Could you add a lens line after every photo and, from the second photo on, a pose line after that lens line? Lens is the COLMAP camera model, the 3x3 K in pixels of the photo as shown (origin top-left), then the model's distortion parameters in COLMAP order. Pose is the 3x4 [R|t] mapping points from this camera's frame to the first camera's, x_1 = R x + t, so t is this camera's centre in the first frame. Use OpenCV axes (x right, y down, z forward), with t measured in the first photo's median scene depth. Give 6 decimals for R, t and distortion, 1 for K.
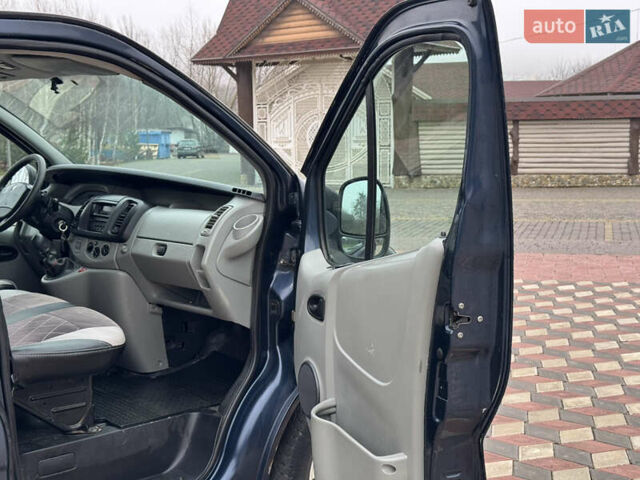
lens RADIAL K [[879.5, 0, 320.0], [0, 879.5, 240.0], [0, 0, 1]] dist [-0.009683, 0.701284]
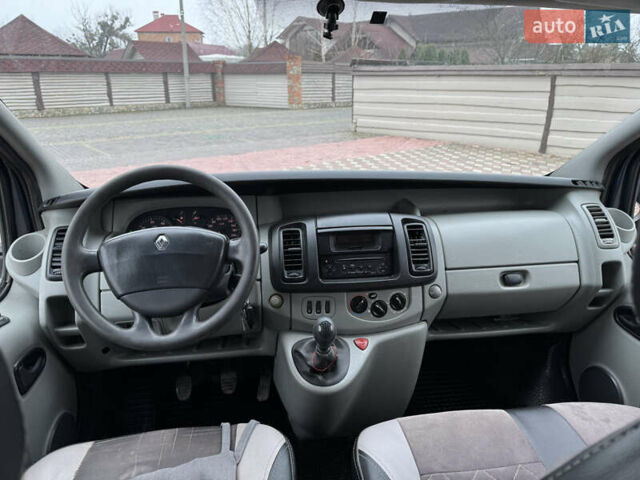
lens RADIAL K [[461.8, 0, 320.0], [0, 461.8, 240.0], [0, 0, 1]] dist [0.030652, -0.002711]
pose [[0.585201, -0.261114, 0.767698, -0.523302], [0.096688, 0.962451, 0.253652, -0.124312], [-0.805103, -0.074210, 0.588474, 0.834883]]
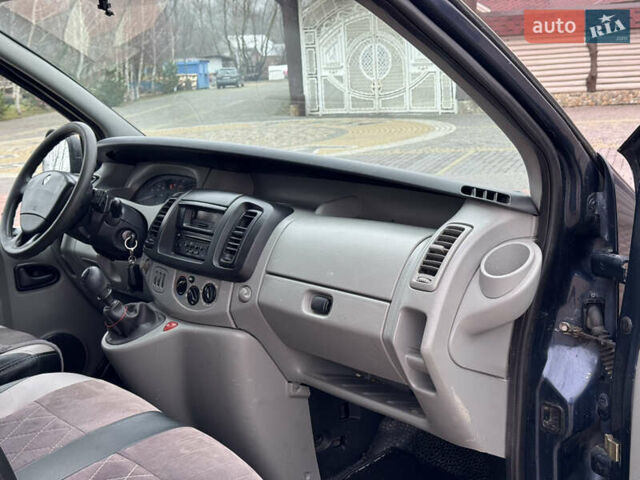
lens RADIAL K [[869.2, 0, 320.0], [0, 869.2, 240.0], [0, 0, 1]] dist [0.197763, -0.357715]
pose [[0.998189, -0.033140, -0.050204, -0.141014], [0.037287, 0.995762, 0.084069, -0.066344], [0.047205, -0.085789, 0.995194, 0.439583]]
